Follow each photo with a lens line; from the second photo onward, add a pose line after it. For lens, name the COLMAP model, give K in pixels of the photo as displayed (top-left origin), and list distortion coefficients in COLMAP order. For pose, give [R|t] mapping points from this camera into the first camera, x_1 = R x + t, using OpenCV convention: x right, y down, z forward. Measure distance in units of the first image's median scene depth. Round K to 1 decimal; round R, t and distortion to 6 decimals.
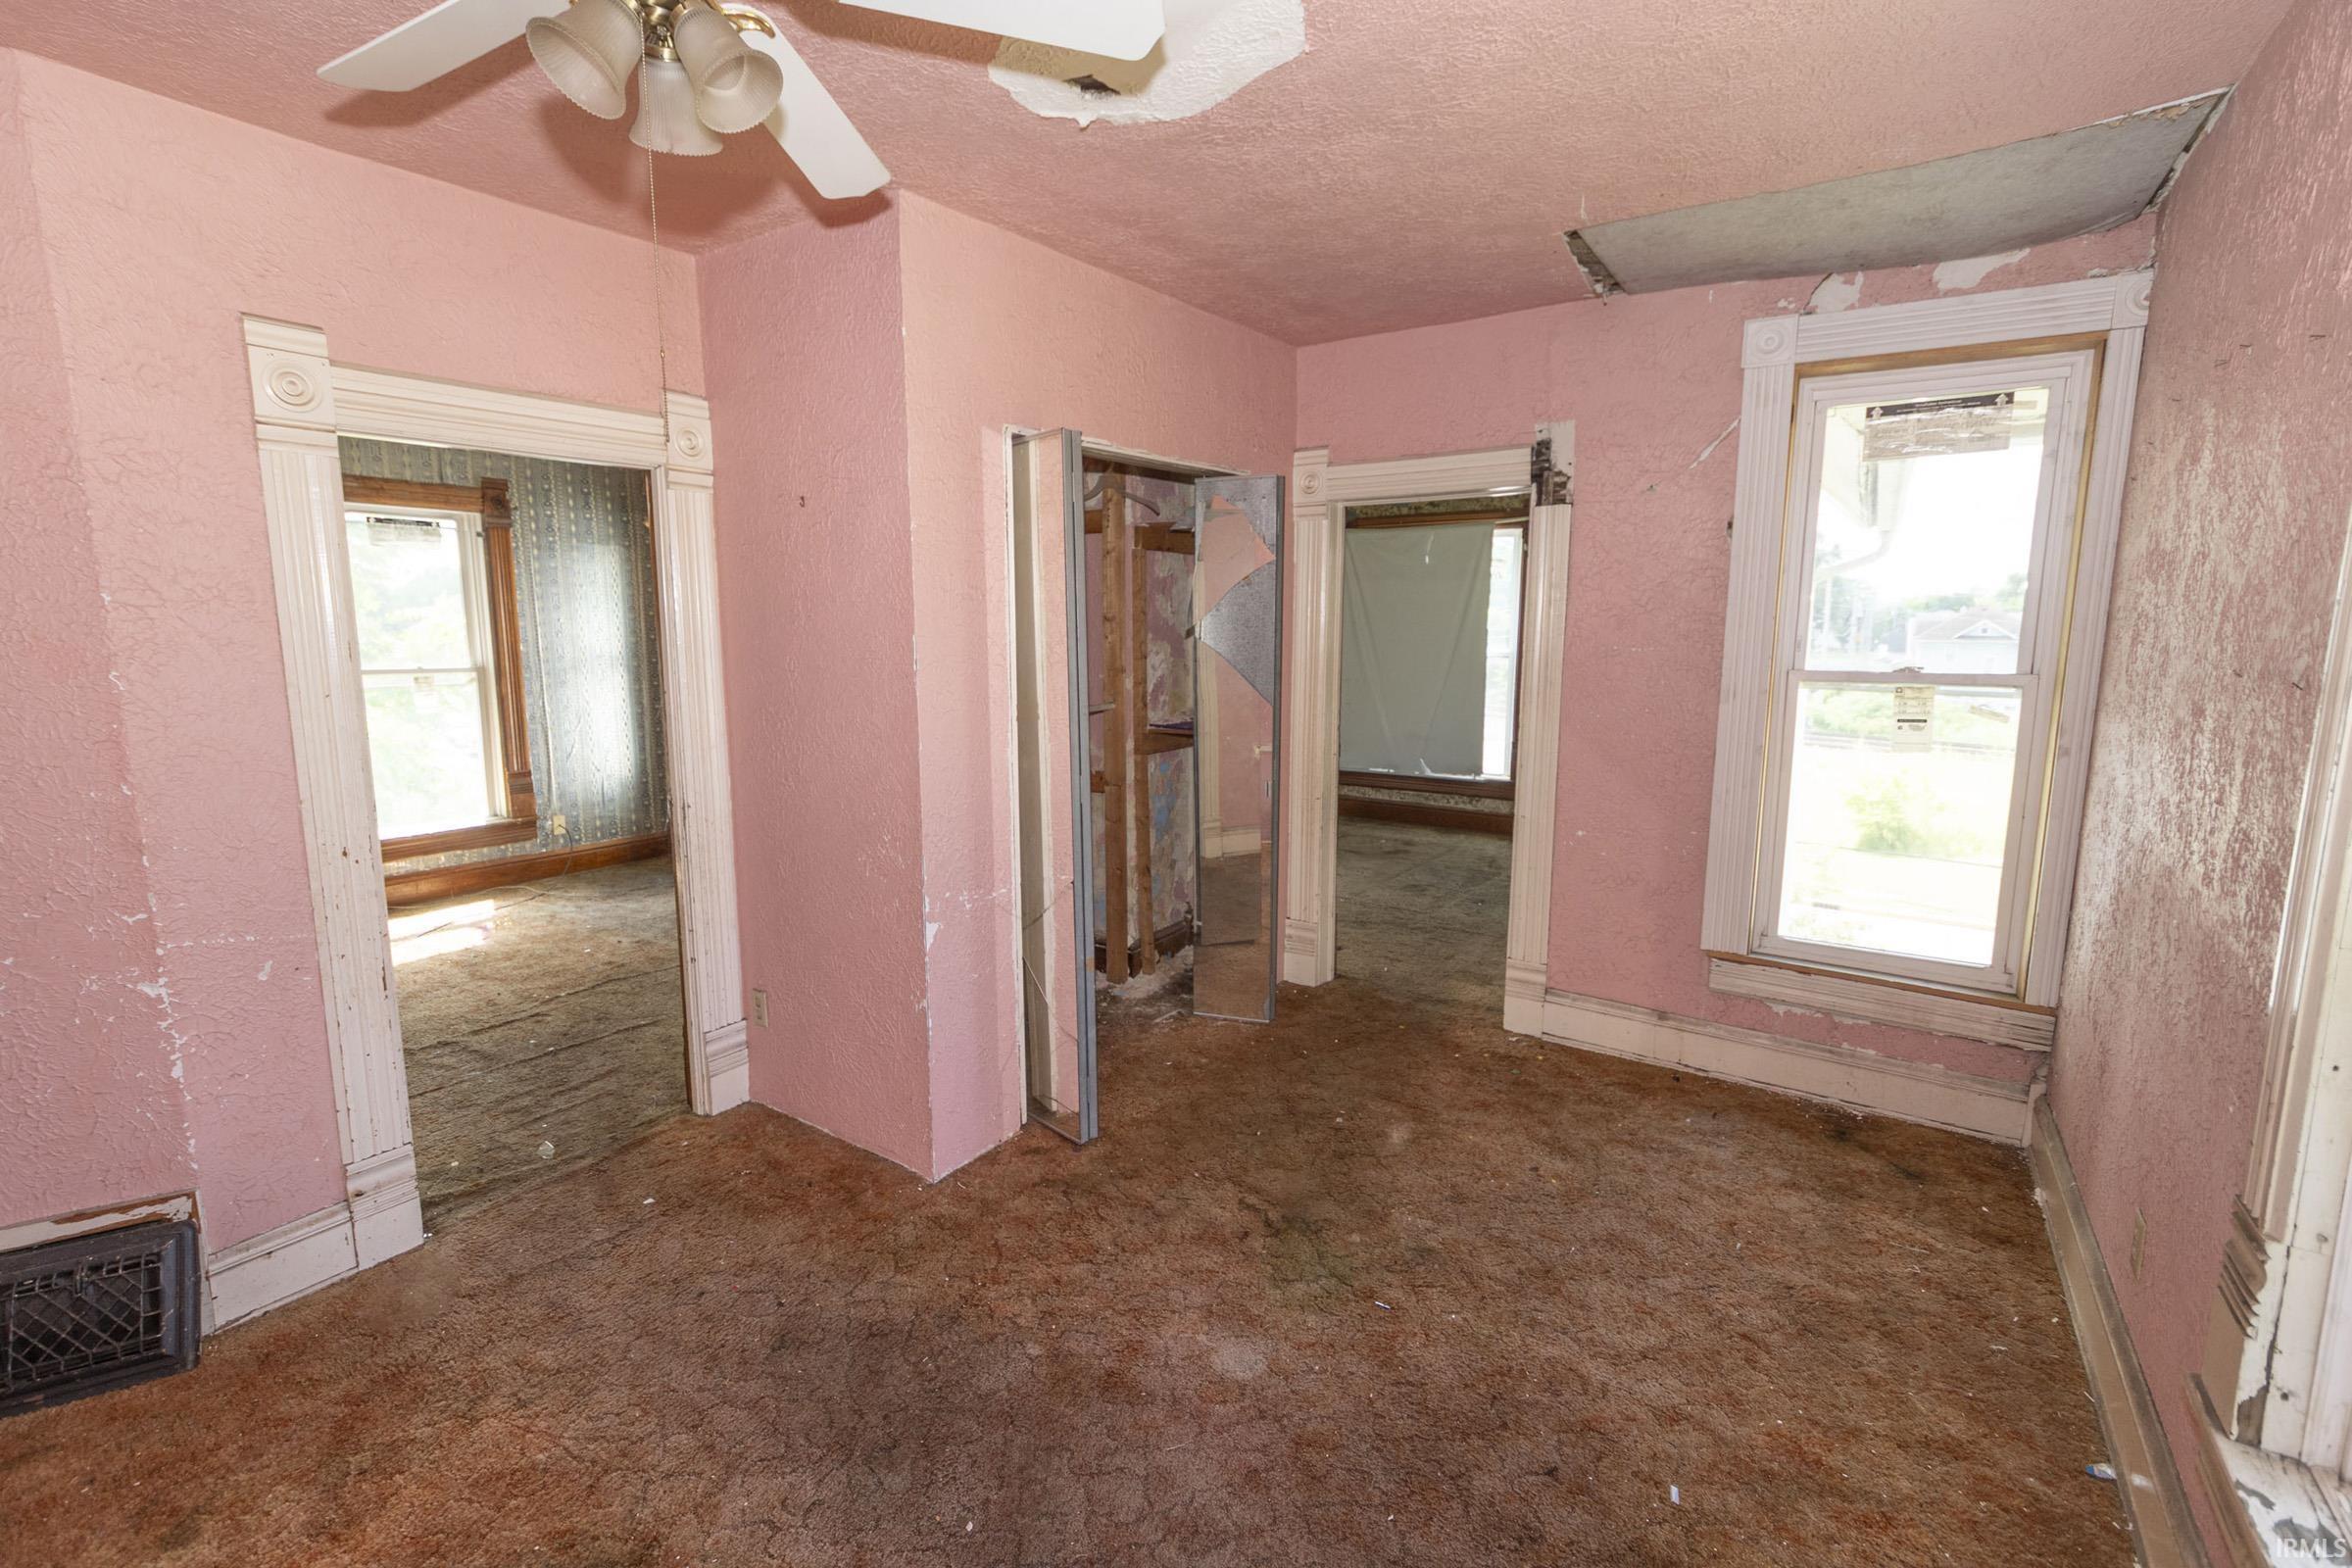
lens RADIAL K [[1044.4, 0, 1160.2], [0, 1044.4, 781.7], [0, 0, 1]] dist [0.002731, 0.002034]
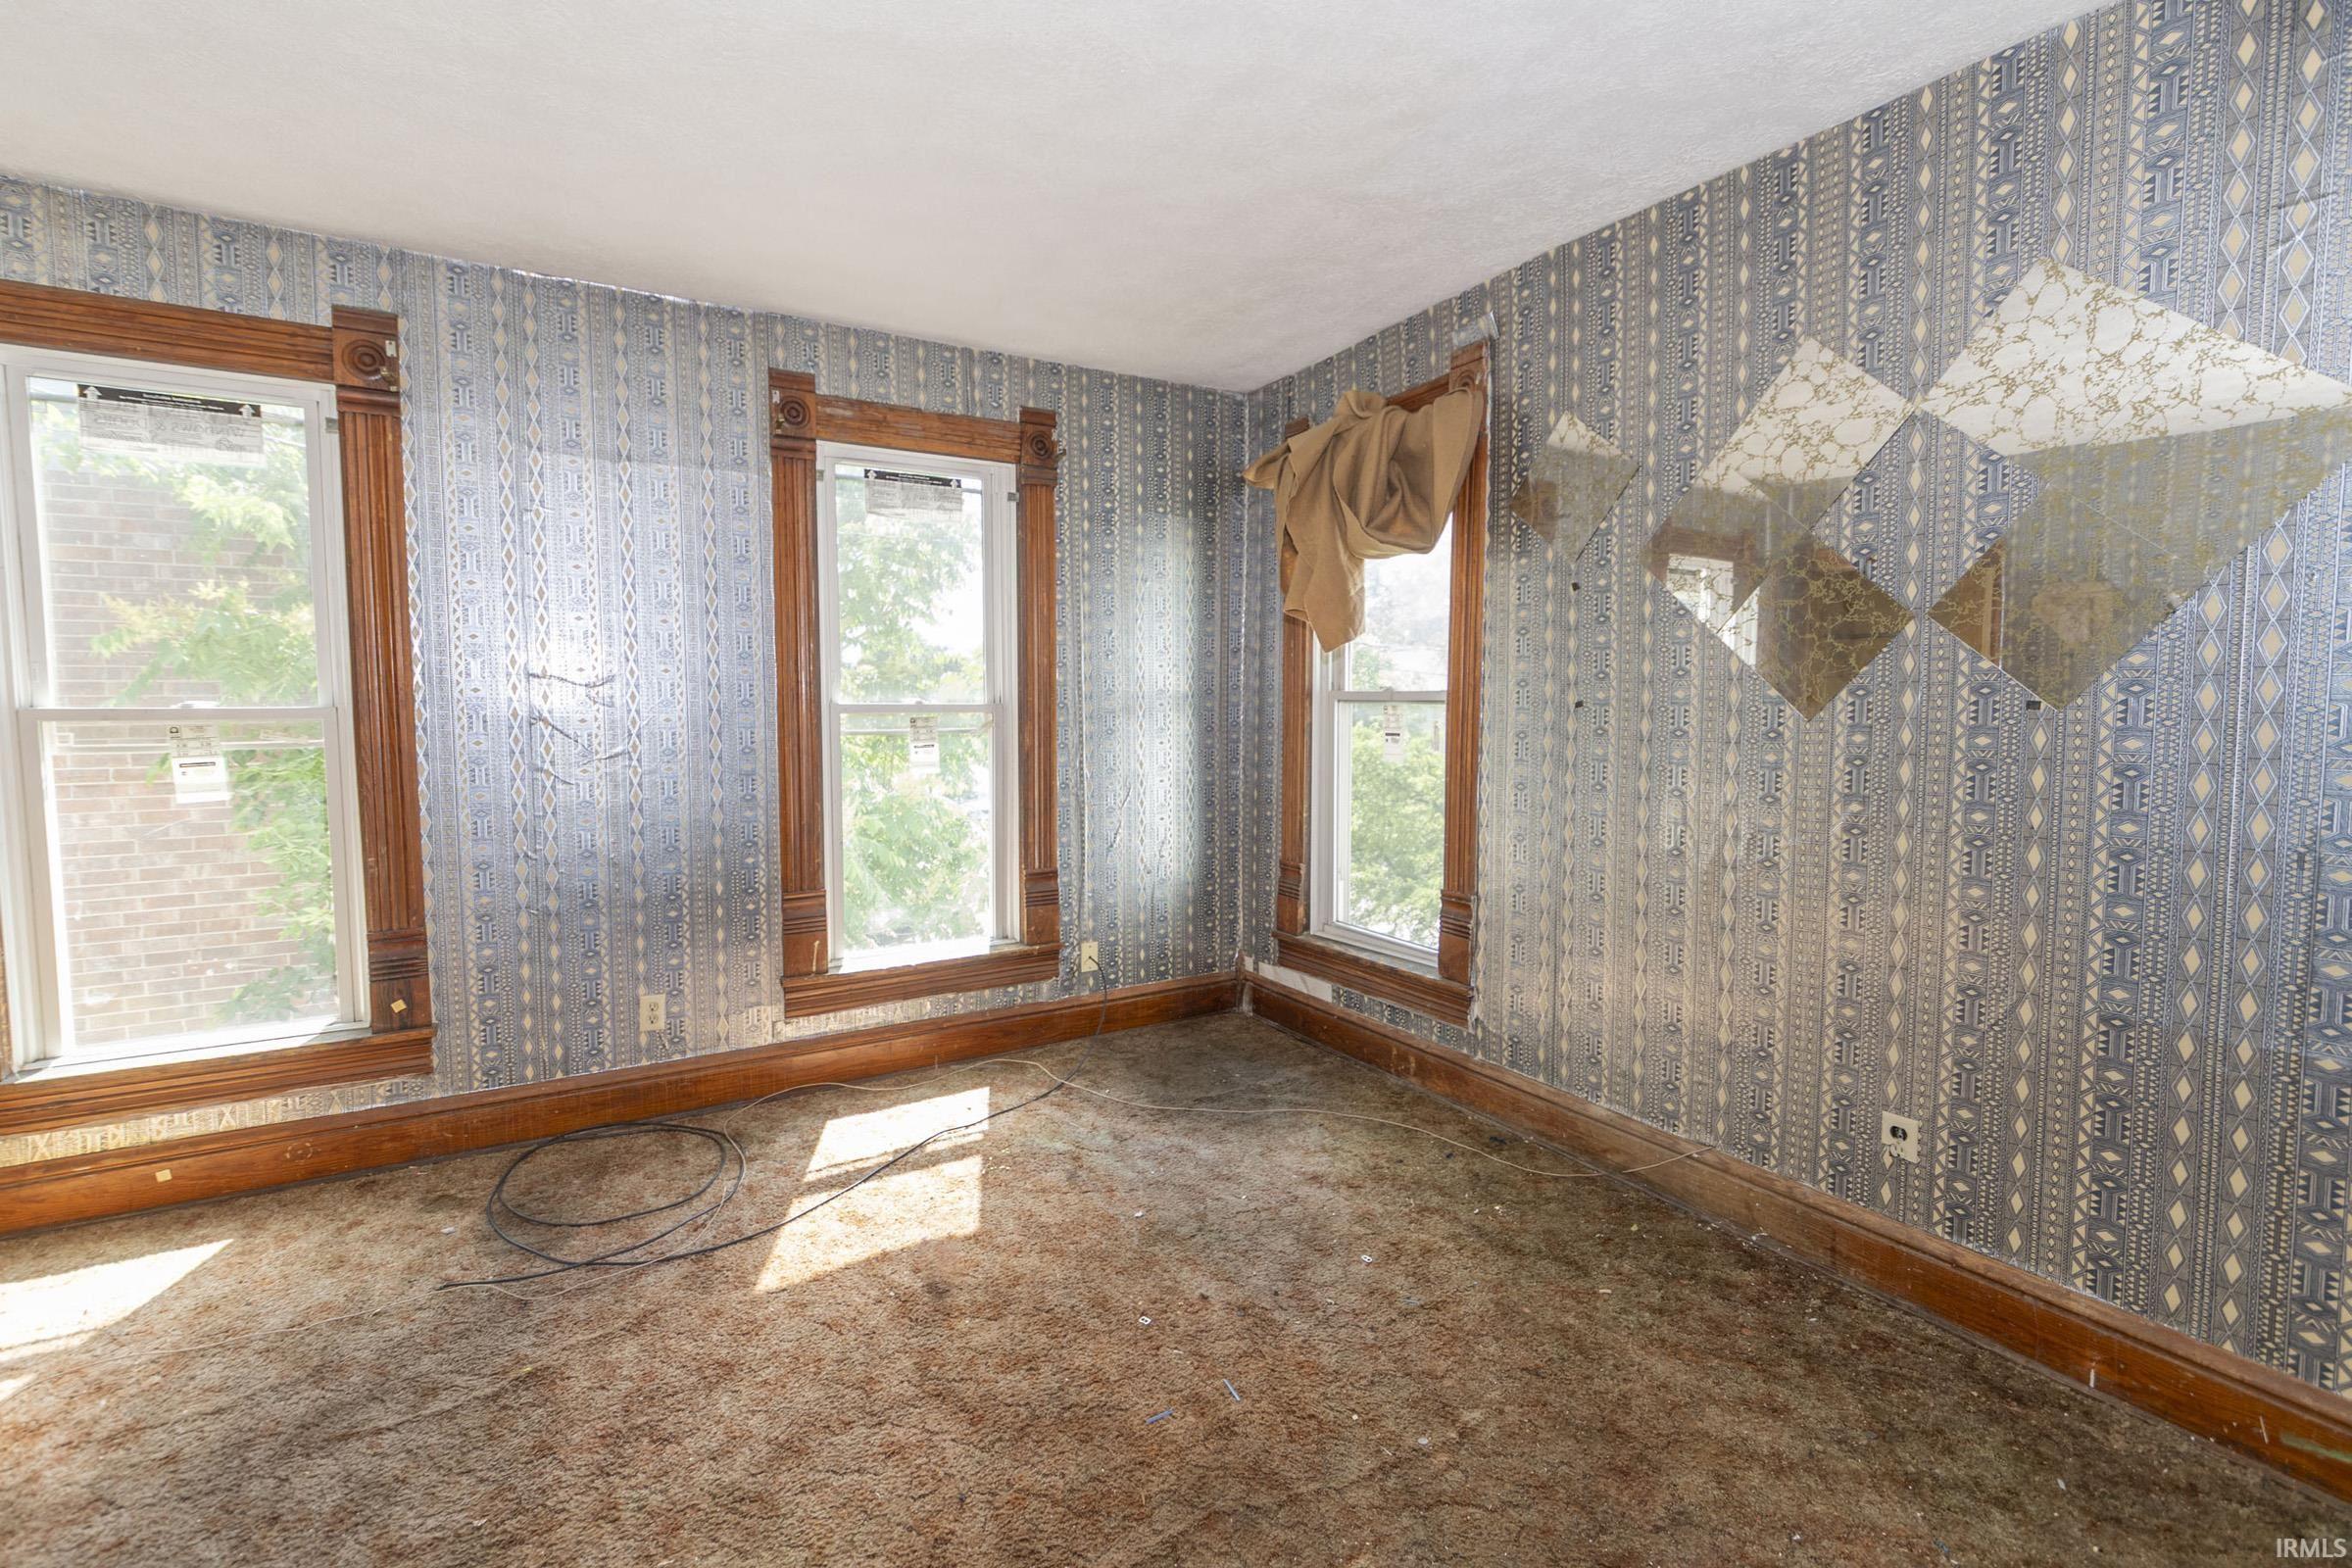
lens RADIAL K [[1044.4, 0, 1179.5], [0, 1044.4, 773.3], [0, 0, 1]] dist [0.002731, 0.002034]
pose [[0.913016, 0.033168, -0.406573, -0.293177], [-0.059316, 0.996890, -0.051875, -0.041987], [0.403588, 0.071479, 0.912144, 0.472256]]
